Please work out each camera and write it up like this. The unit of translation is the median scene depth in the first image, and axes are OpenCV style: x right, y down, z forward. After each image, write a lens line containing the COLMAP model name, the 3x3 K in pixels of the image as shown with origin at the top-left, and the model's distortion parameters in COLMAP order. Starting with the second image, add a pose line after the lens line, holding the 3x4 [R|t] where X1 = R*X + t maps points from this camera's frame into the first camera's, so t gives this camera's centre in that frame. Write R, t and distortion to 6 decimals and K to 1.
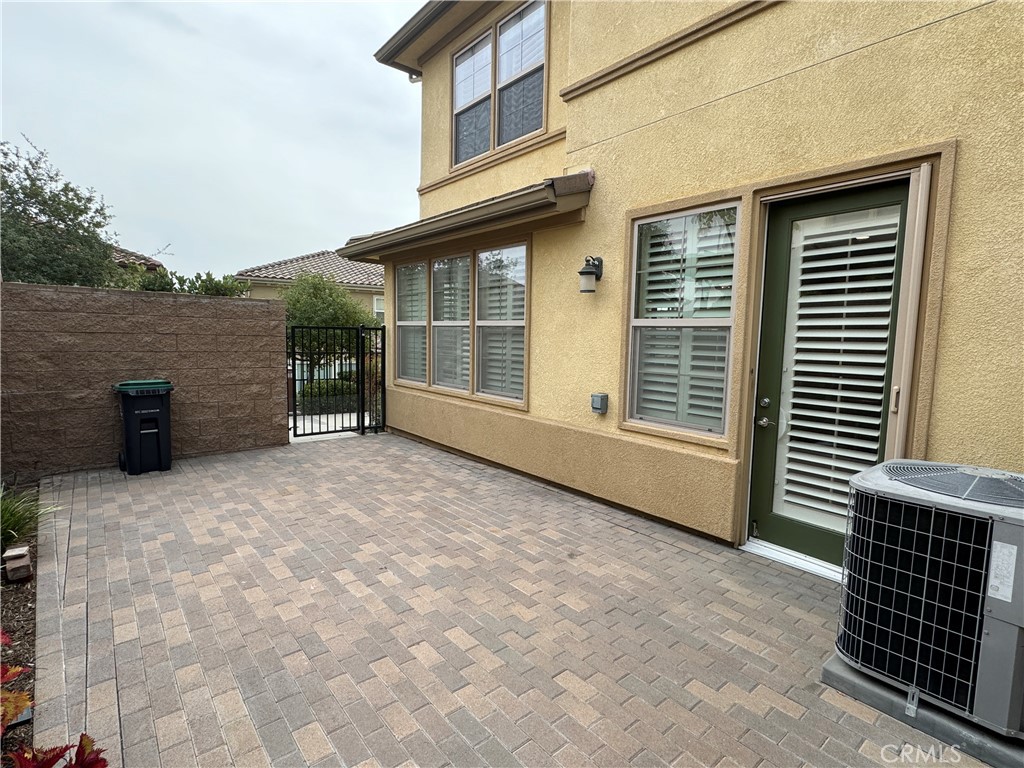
lens RADIAL K [[506.2, 0, 512.0], [0, 506.2, 384.0], [0, 0, 1]] dist [0.000017, 0.000100]
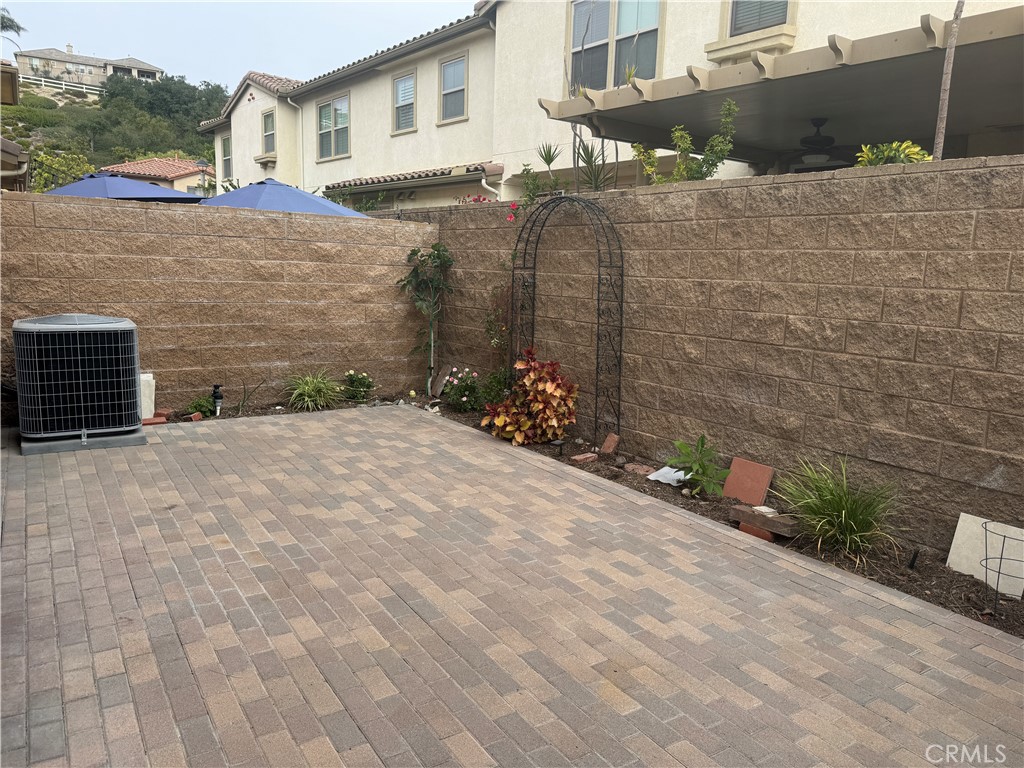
lens RADIAL K [[727.1, 0, 512.0], [0, 727.1, 384.0], [0, 0, 1]] dist [0.001826, -0.002879]
pose [[-0.991819, -0.076327, 0.102316, -0.502335], [-0.047200, 0.964019, 0.261610, -0.185316], [-0.118603, 0.254640, -0.959735, 1.843881]]
